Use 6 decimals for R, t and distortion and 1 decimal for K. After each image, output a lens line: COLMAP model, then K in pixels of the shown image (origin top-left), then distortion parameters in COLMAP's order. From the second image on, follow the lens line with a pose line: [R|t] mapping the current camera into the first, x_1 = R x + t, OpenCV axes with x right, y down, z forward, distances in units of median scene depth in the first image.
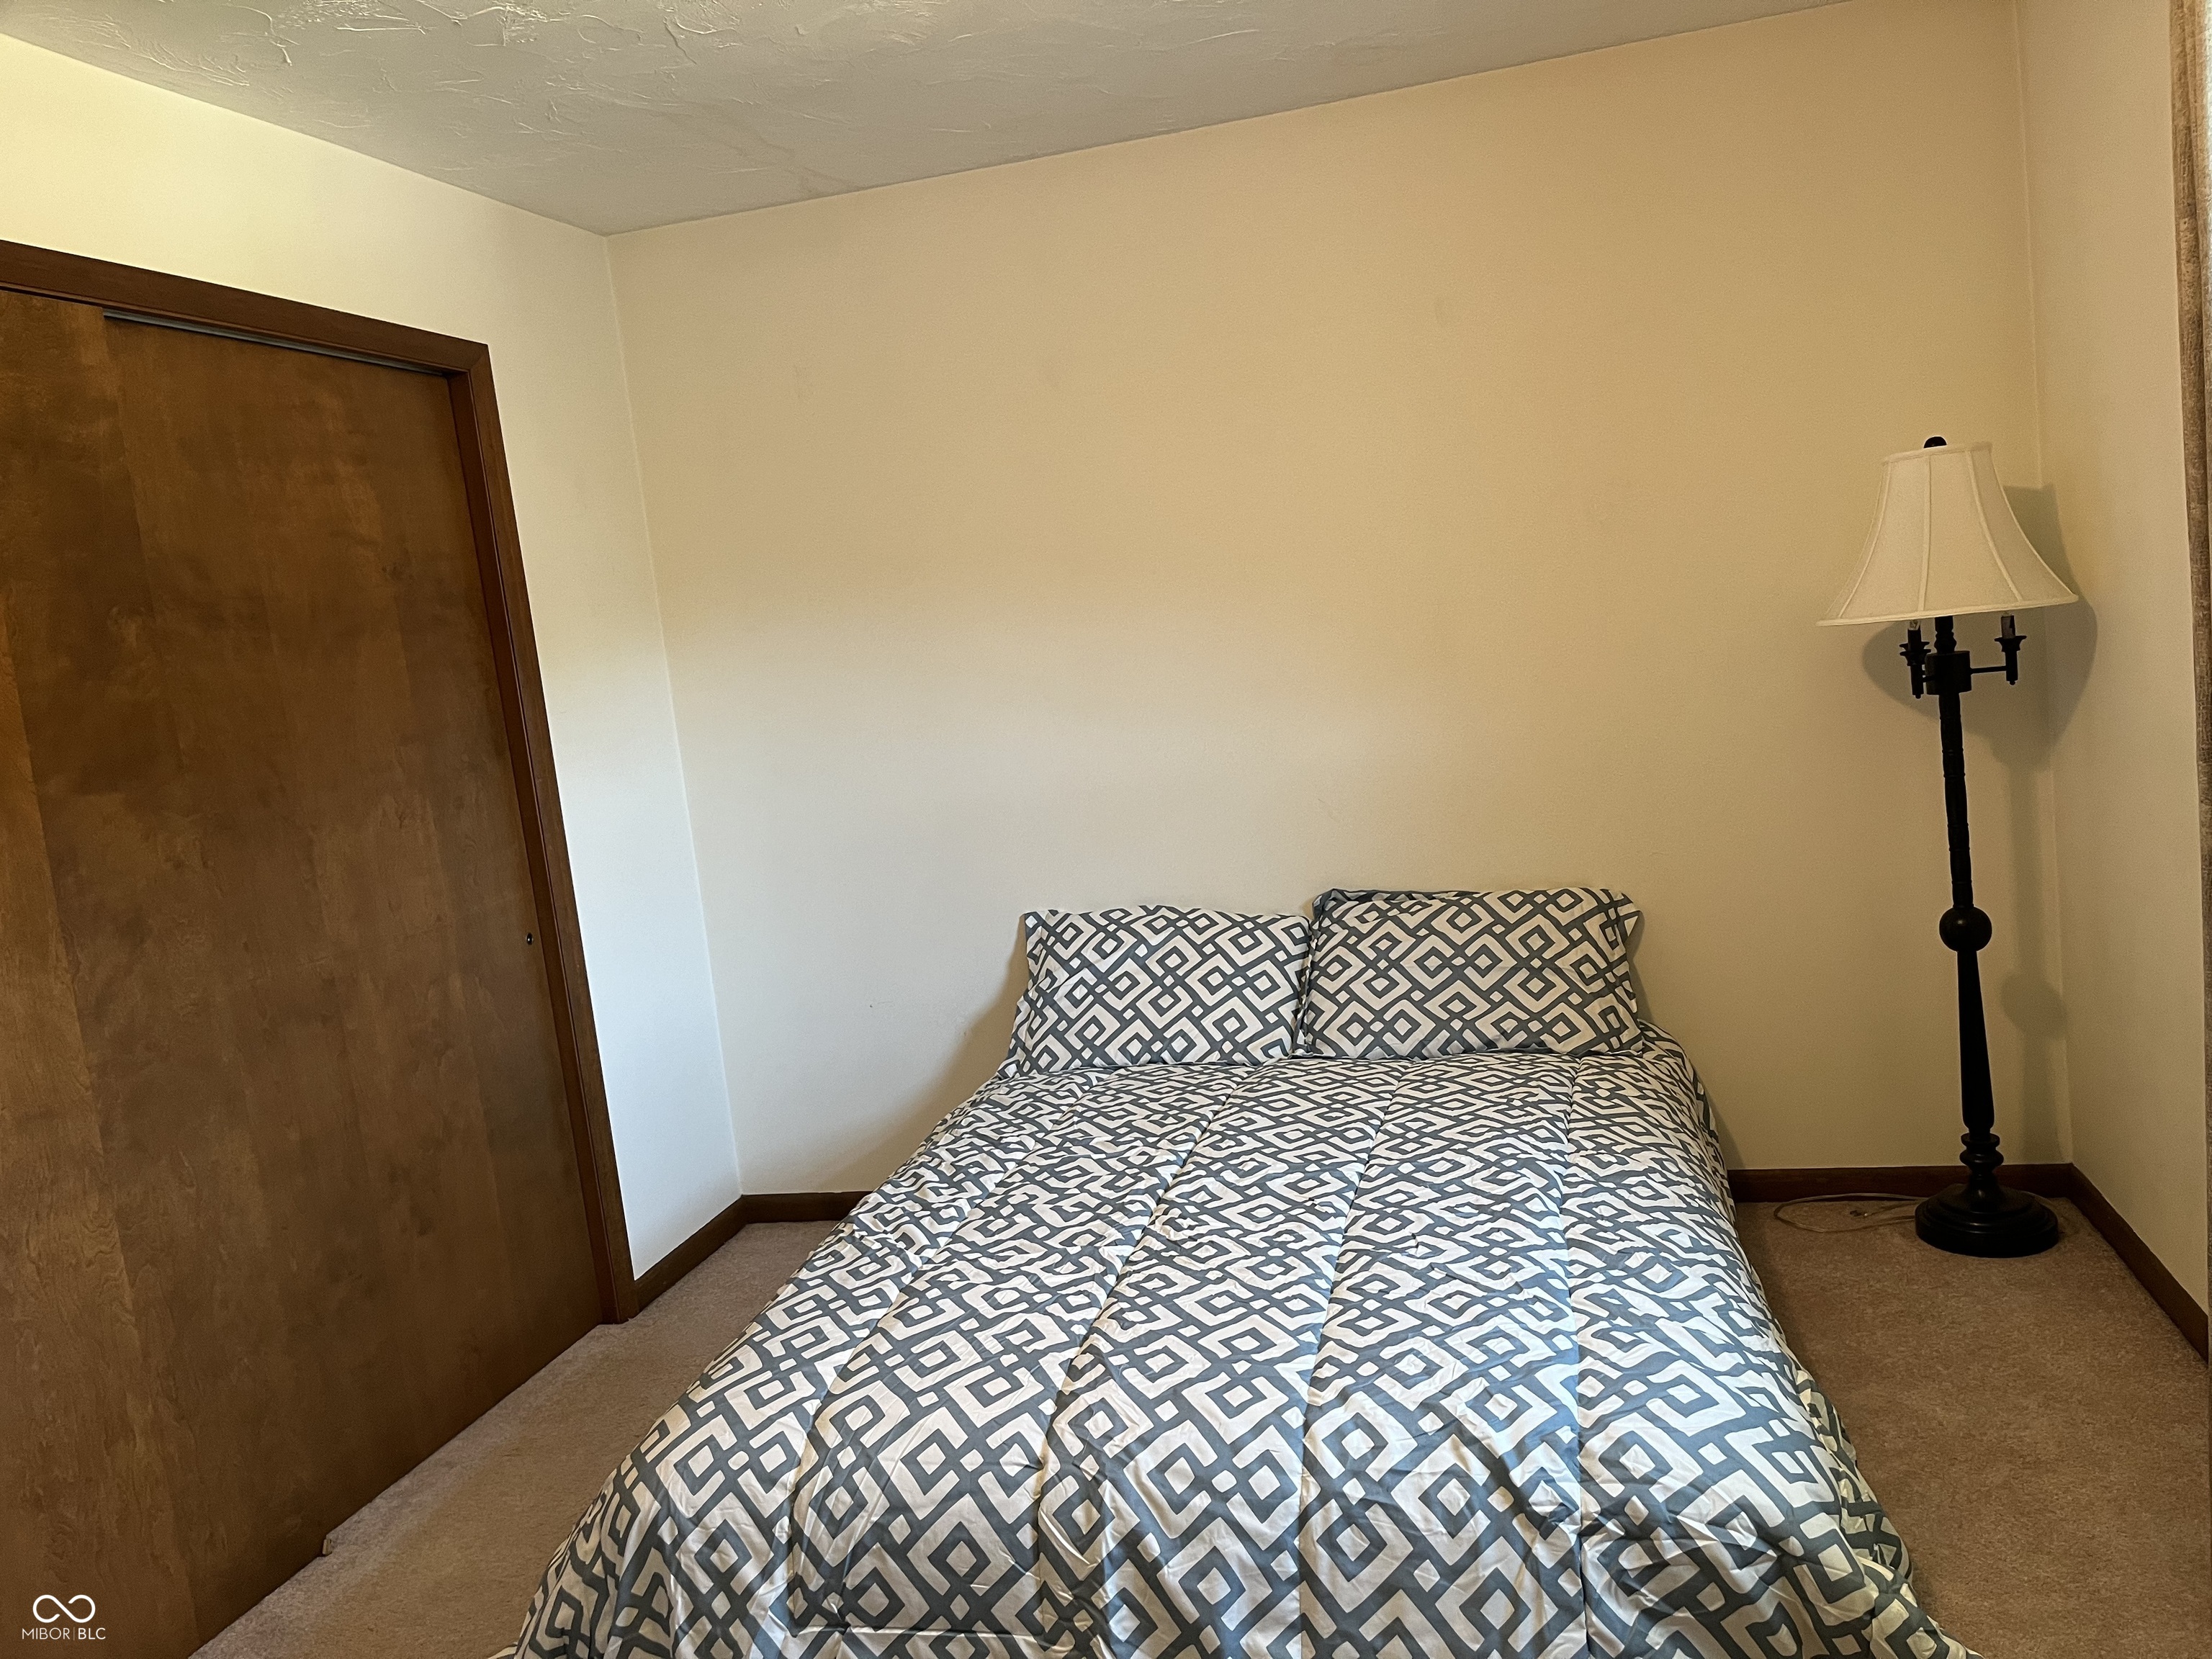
lens RADIAL K [[1674.2, 0, 1112.5], [0, 1674.2, 833.2], [0, 0, 1]] dist [0.045908, -0.009573]
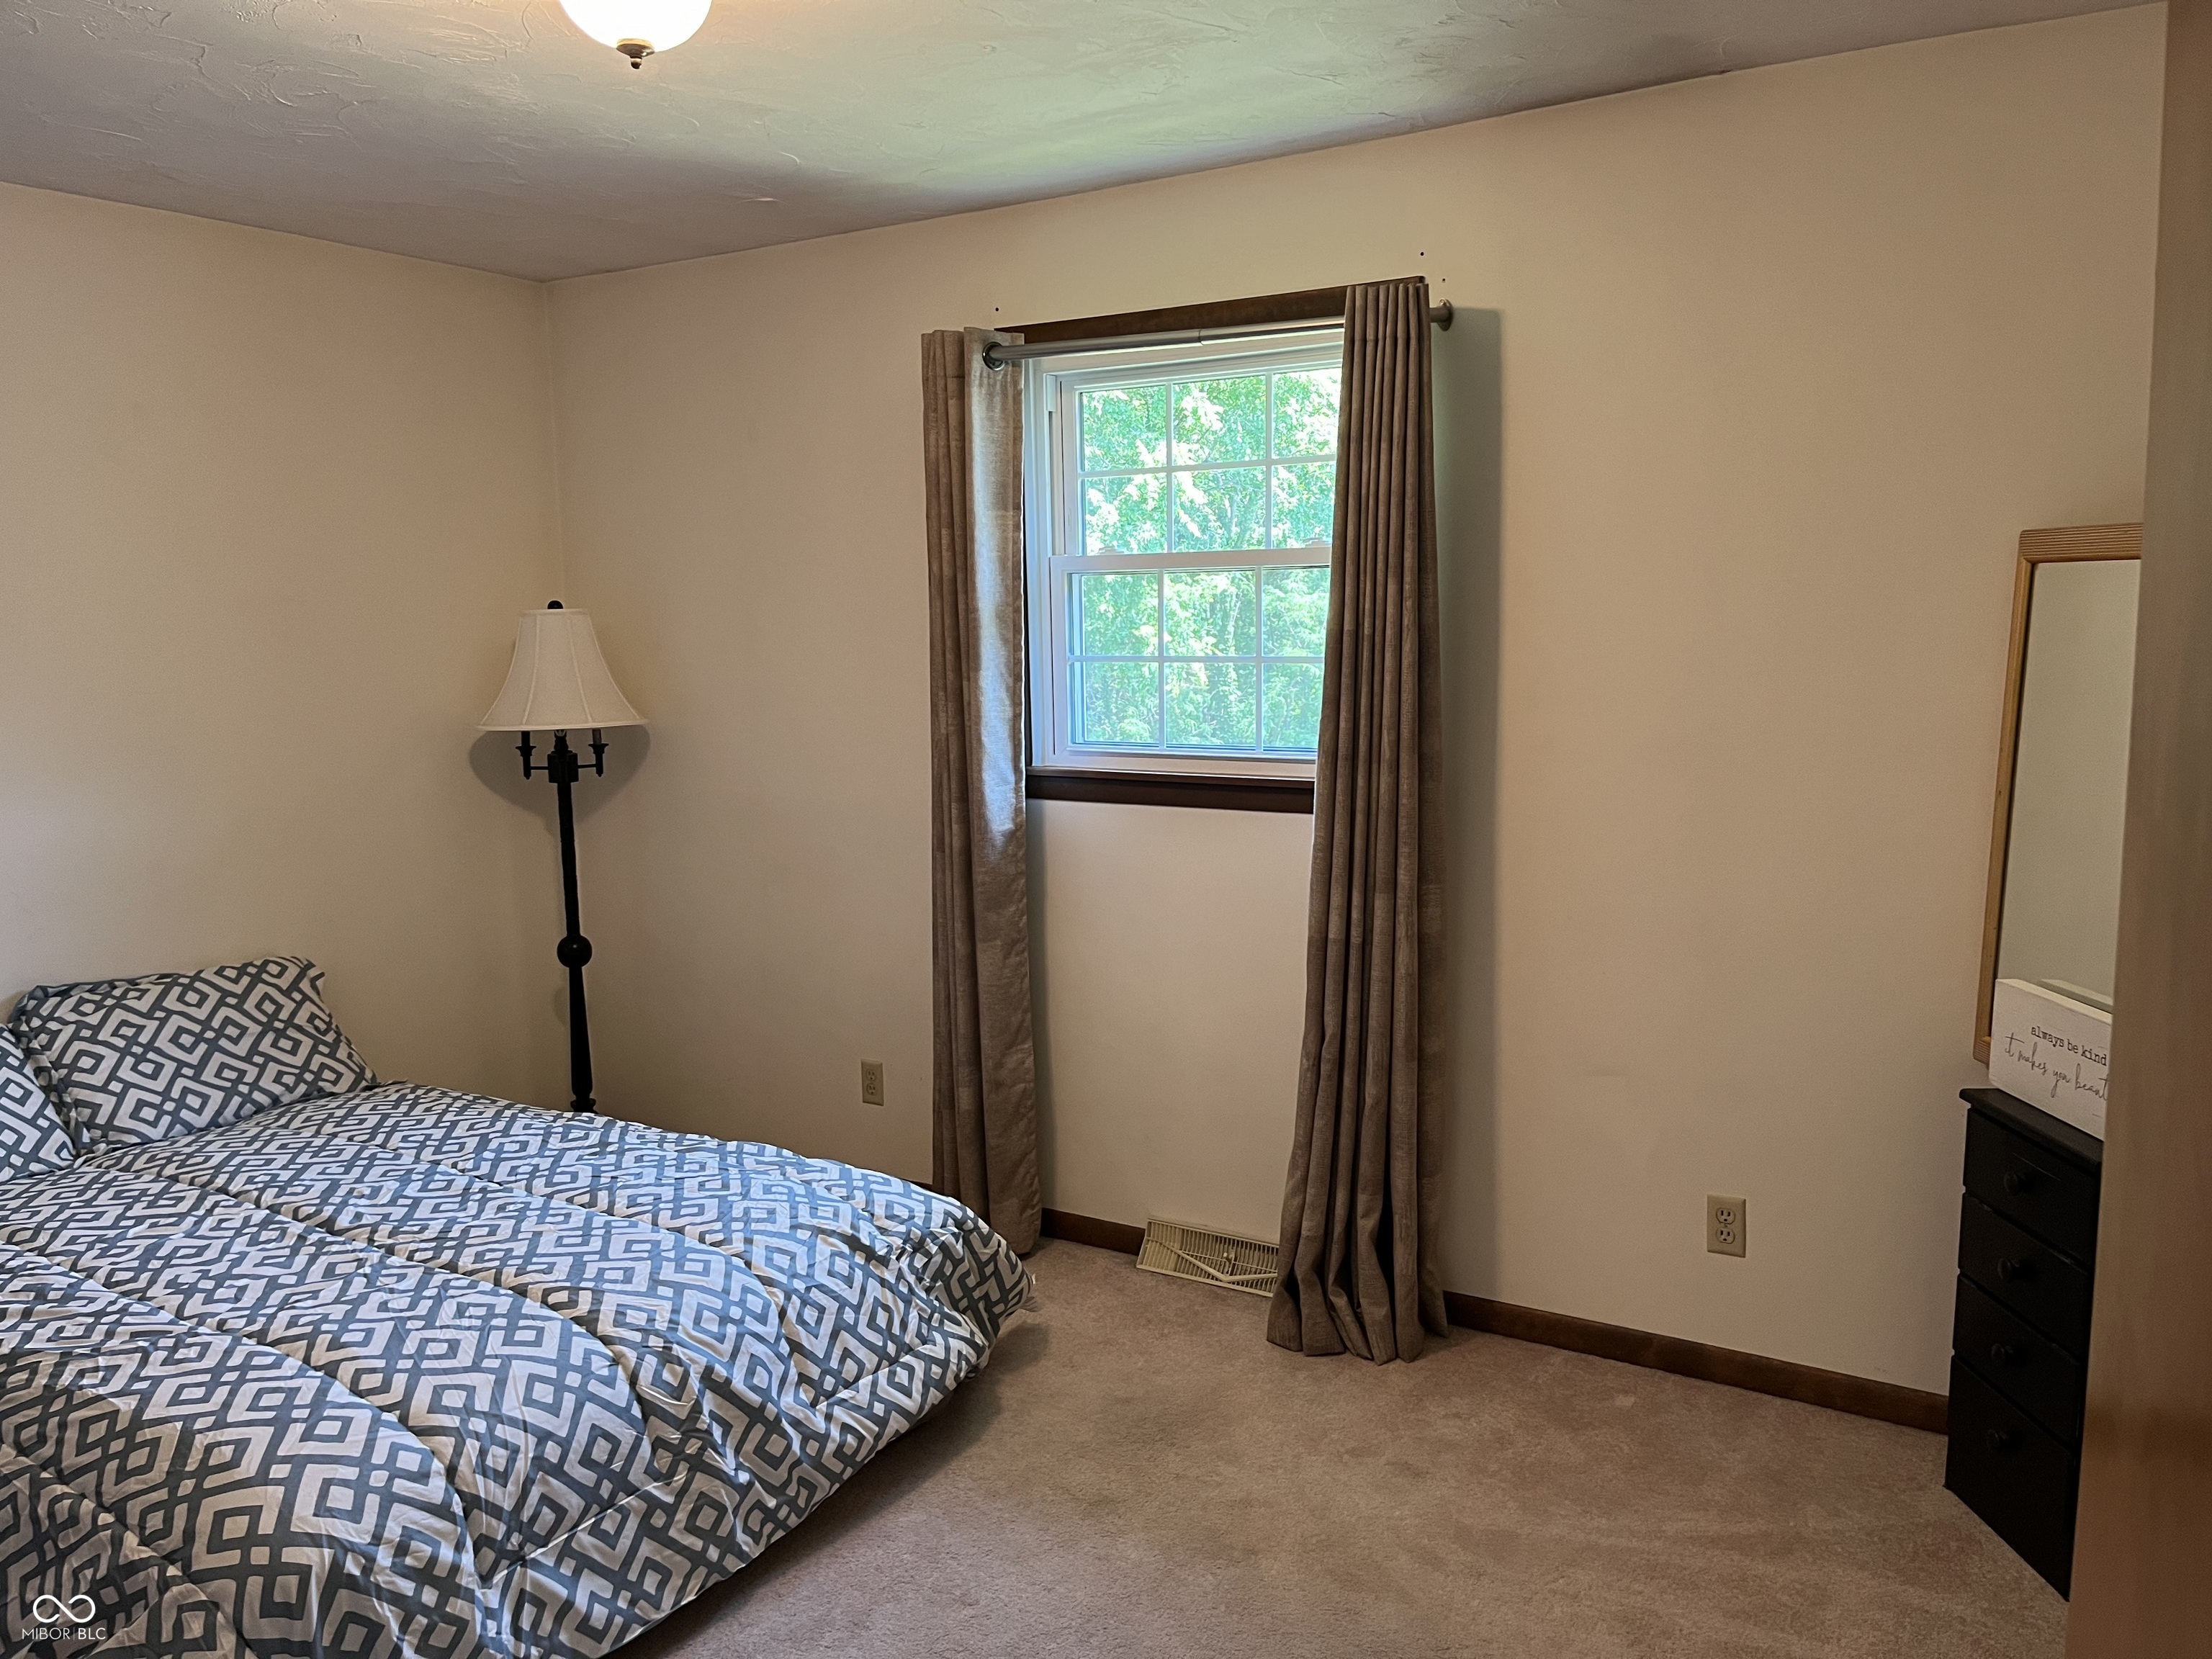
lens RADIAL K [[1674.2, 0, 1118.7], [0, 1674.2, 831.7], [0, 0, 1]] dist [0.045908, -0.009573]
pose [[0.310711, -0.014572, 0.950393, -1.115063], [0.097631, 0.995083, -0.016661, 0.041834], [-0.945477, 0.097964, 0.310606, 0.221540]]
